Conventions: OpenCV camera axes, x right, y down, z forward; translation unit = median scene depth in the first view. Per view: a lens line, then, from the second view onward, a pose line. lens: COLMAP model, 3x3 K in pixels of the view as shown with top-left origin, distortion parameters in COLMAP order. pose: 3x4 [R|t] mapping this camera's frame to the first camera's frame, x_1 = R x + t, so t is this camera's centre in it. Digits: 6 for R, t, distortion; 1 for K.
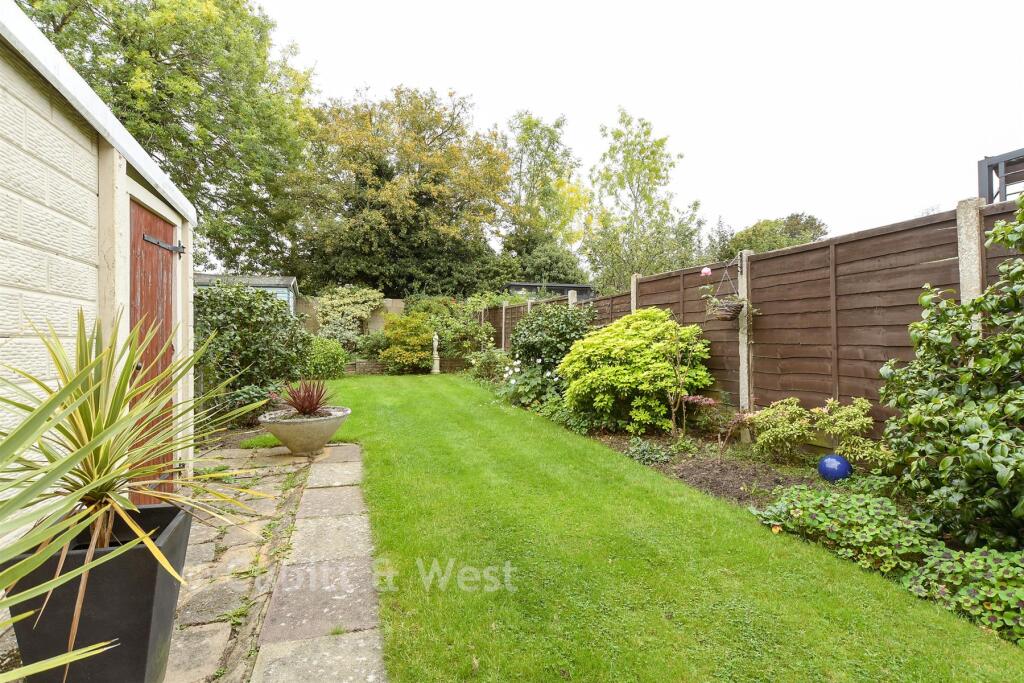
lens RADIAL K [[502.8, 0, 512.0], [0, 502.8, 341.5], [0, 0, 1]] dist [-0.002204, -0.000649]
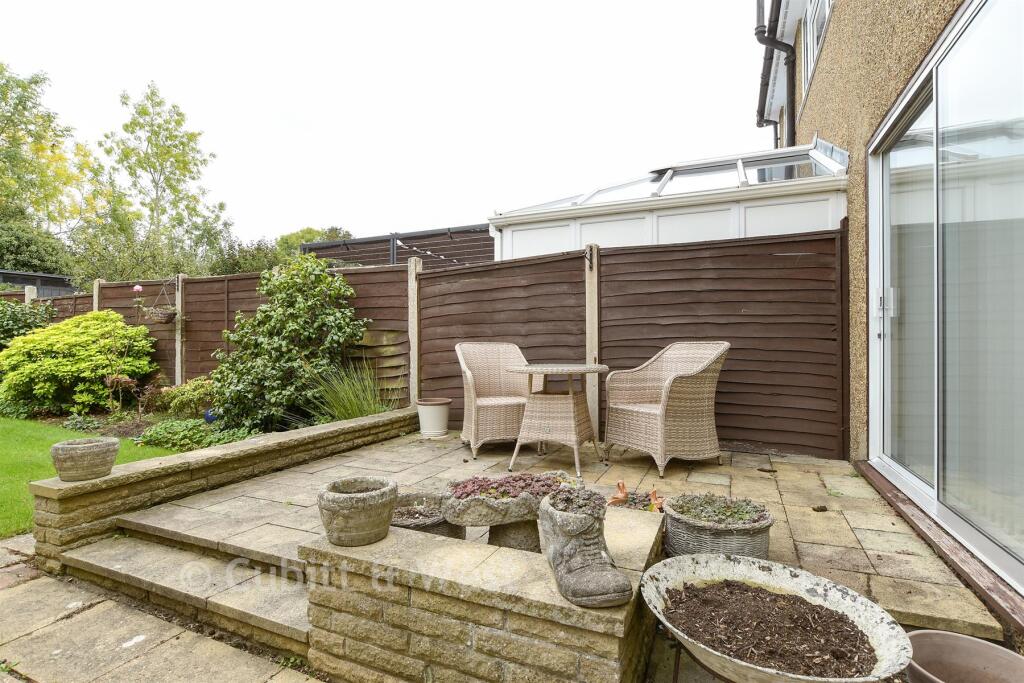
lens RADIAL K [[502.8, 0, 512.0], [0, 502.8, 341.5], [0, 0, 1]] dist [-0.002204, -0.000649]
pose [[0.674492, 0.008332, 0.738235, 0.018717], [-0.009727, 0.999950, -0.002399, 0.000291], [-0.738218, -0.005562, 0.674539, -0.214050]]
